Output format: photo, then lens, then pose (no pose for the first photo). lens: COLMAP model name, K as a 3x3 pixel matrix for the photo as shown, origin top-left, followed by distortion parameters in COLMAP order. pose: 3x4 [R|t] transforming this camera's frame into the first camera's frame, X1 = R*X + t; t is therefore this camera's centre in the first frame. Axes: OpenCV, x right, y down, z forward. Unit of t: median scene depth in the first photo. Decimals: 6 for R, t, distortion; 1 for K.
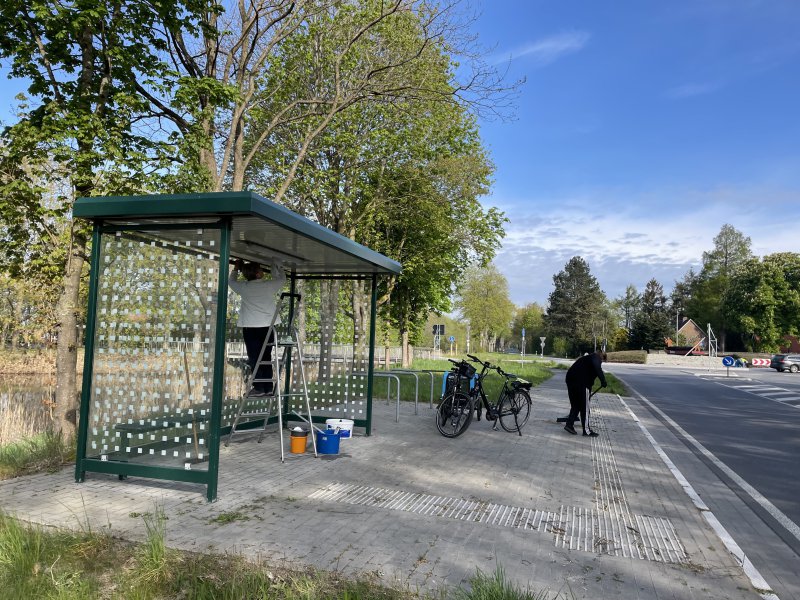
lens RADIAL K [[608.1, 0, 397.7], [0, 608.1, 297.4], [0, 0, 1]] dist [0.063814, -0.000277]
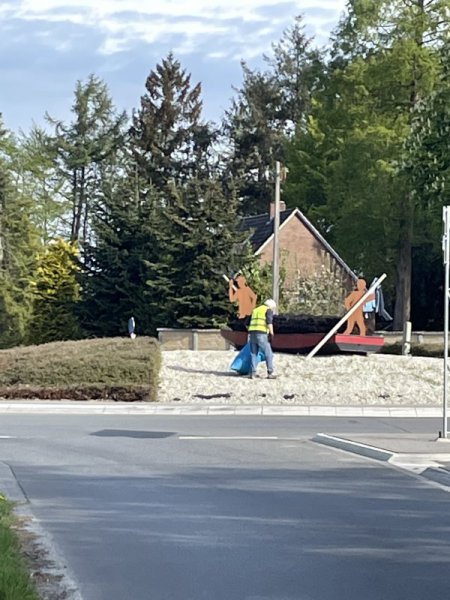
lens RADIAL K [[2284.9, 0, 225.0], [0, 2284.9, 300.3], [0, 0, 1]] dist [-0.226301, 0.000000]
pose [[0.911603, -0.013955, 0.410835, 0.086366], [-0.015491, 0.997547, 0.068259, 0.015927], [-0.410780, -0.068589, 0.909151, 0.237770]]
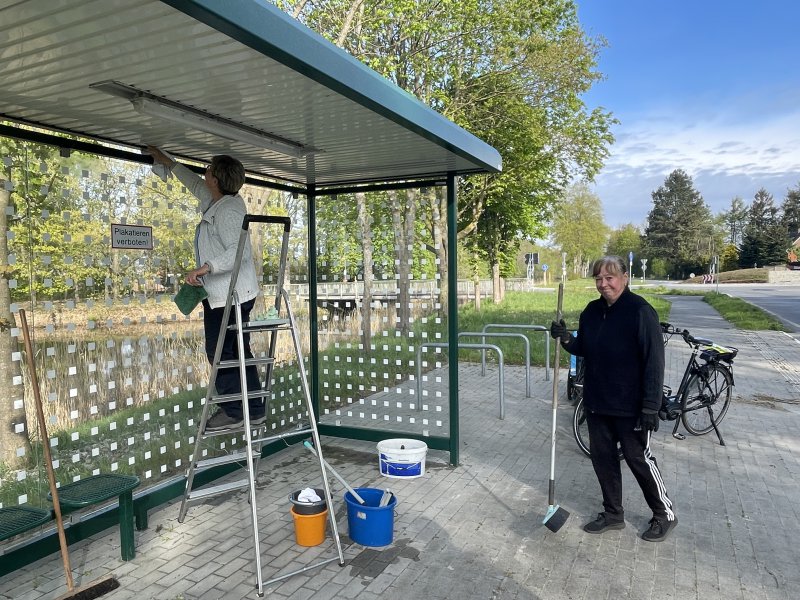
lens RADIAL K [[591.7, 0, 398.8], [0, 591.7, 297.5], [0, 0, 1]] dist [0.007892, -0.004972]
pose [[0.987898, -0.048433, -0.147350, -0.001634], [0.064692, 0.992084, 0.107632, 0.001610], [0.140970, -0.115862, 0.983211, 0.069331]]
